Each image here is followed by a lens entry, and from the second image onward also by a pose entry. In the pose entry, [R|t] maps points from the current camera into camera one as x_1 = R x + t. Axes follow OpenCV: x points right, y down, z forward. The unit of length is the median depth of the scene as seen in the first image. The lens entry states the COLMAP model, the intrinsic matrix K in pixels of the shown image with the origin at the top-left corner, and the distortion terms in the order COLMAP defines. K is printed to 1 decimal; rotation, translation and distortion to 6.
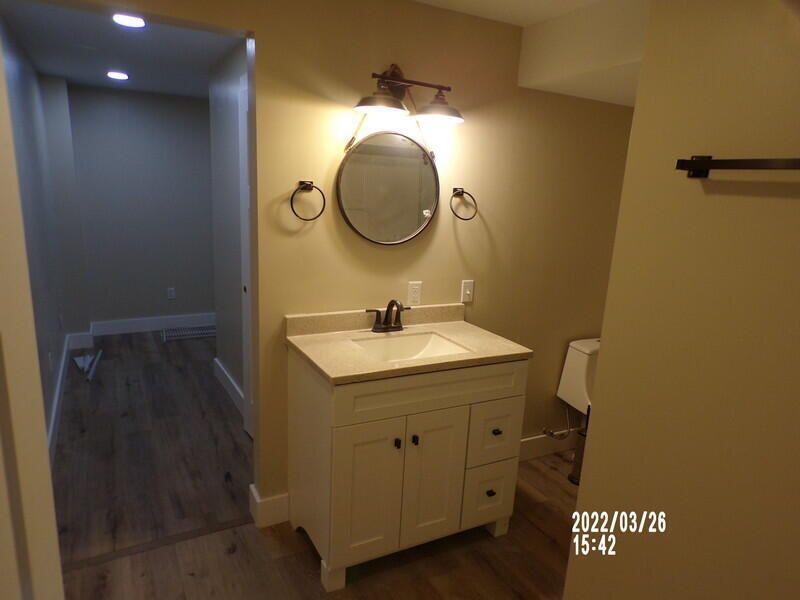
lens RADIAL K [[538.6, 0, 394.7], [0, 538.6, 312.7], [0, 0, 1]] dist [-0.048502, 0.067644]
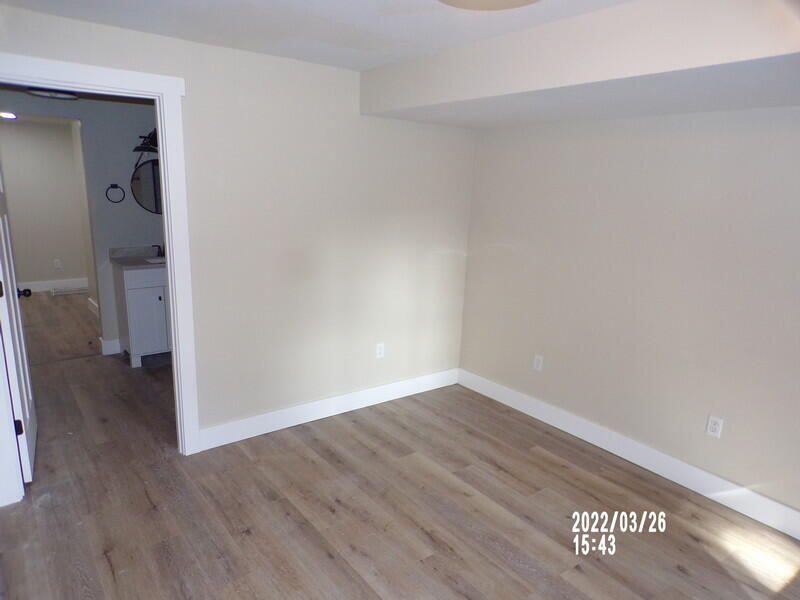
lens RADIAL K [[538.6, 0, 394.7], [0, 538.6, 312.7], [0, 0, 1]] dist [-0.048502, 0.067644]
pose [[0.987433, -0.046667, 0.150994, 0.315088], [0.046688, 0.998904, 0.003413, 0.169418], [-0.150987, 0.003679, 0.988529, -0.684996]]
